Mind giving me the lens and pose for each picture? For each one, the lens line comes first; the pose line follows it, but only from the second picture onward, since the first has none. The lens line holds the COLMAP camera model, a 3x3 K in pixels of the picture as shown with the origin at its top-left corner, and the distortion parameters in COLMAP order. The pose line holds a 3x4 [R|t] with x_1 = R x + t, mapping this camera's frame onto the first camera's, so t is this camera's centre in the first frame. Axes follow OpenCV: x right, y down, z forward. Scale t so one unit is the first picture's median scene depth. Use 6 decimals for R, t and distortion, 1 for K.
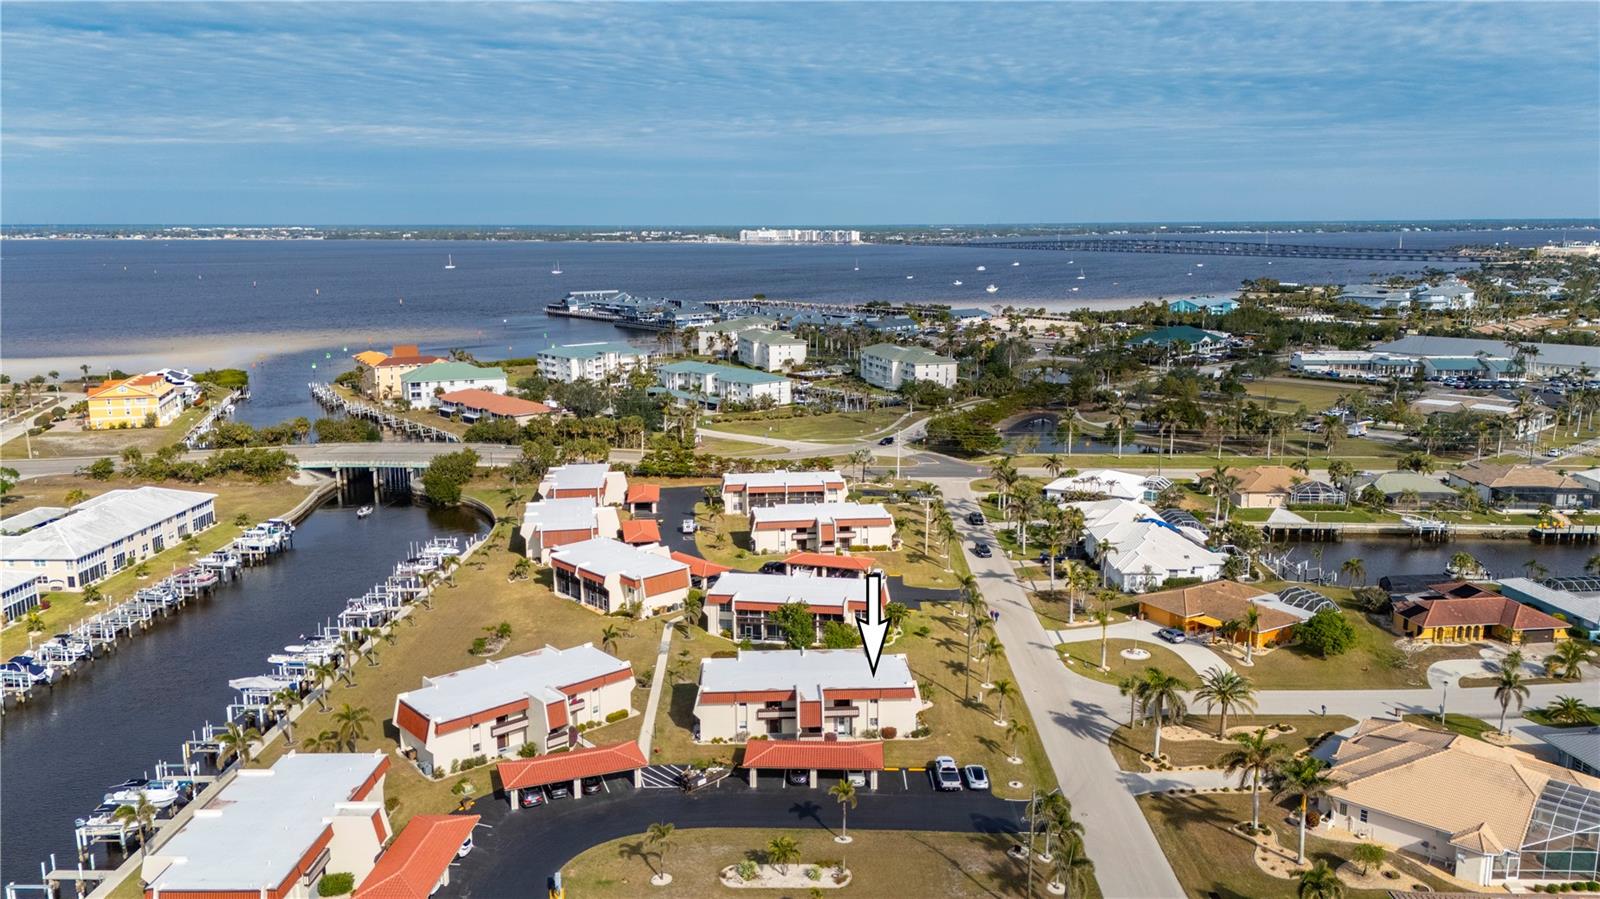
lens RADIAL K [[1177.5, 0, 800.0], [0, 1177.5, 449.5], [0, 0, 1]] dist [0.070590, -0.050225]
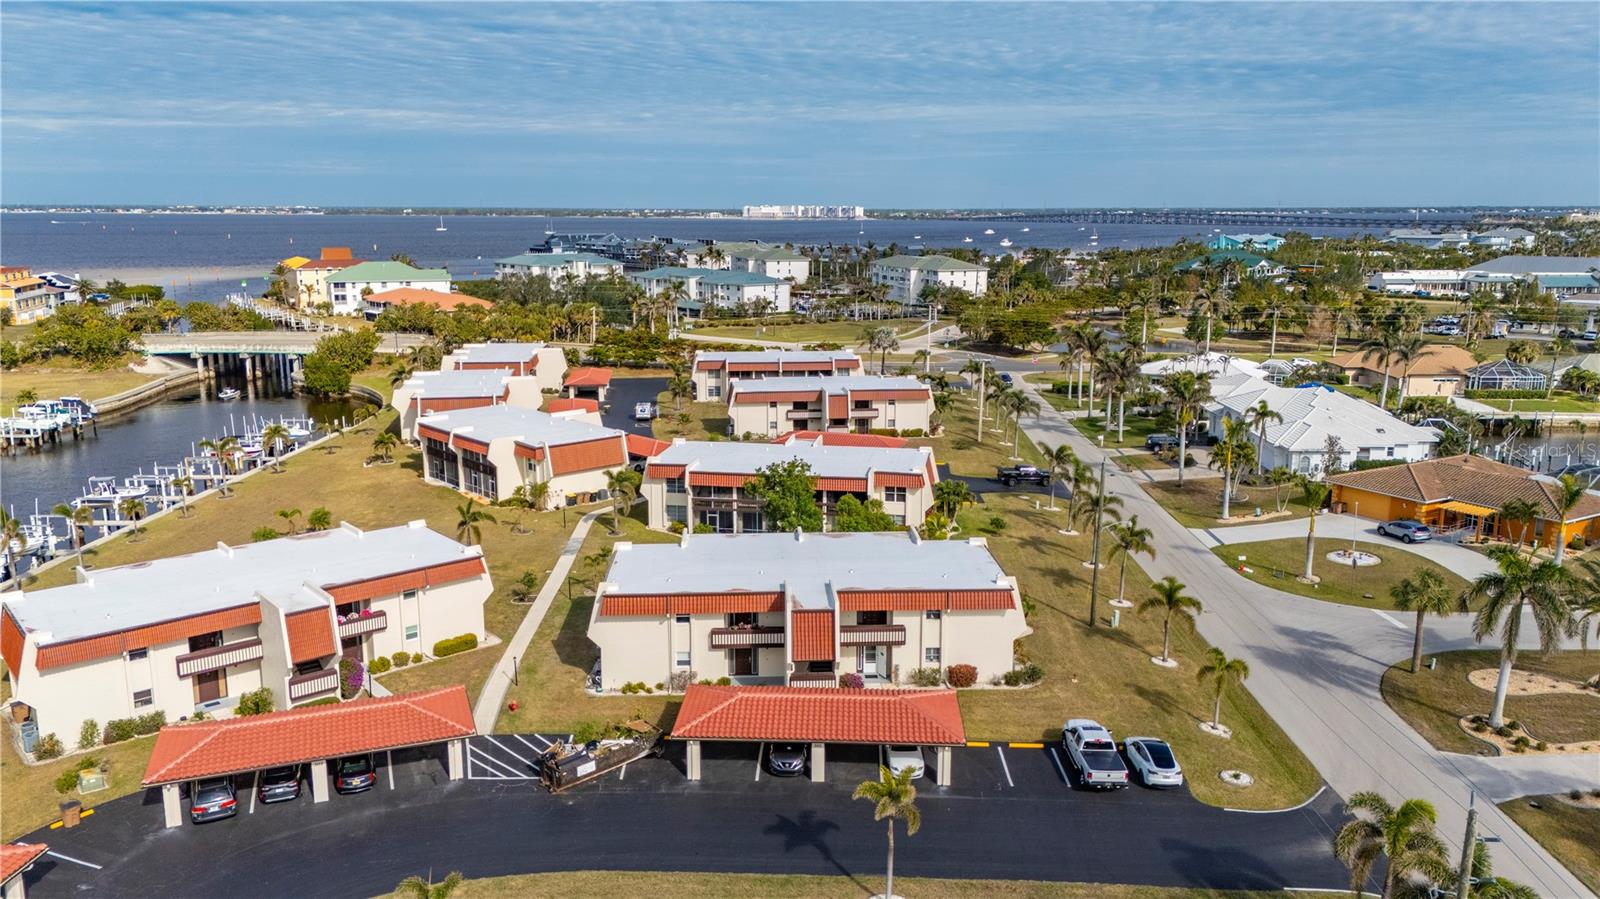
lens RADIAL K [[1154.2, 0, 800.0], [0, 1154.2, 449.5], [0, 0, 1]] dist [0.041700, -0.005212]
pose [[0.999985, 0.005123, -0.002034, 0.003027], [-0.005102, 0.999934, 0.010287, 0.103276], [0.002087, -0.010276, 0.999945, 0.375279]]
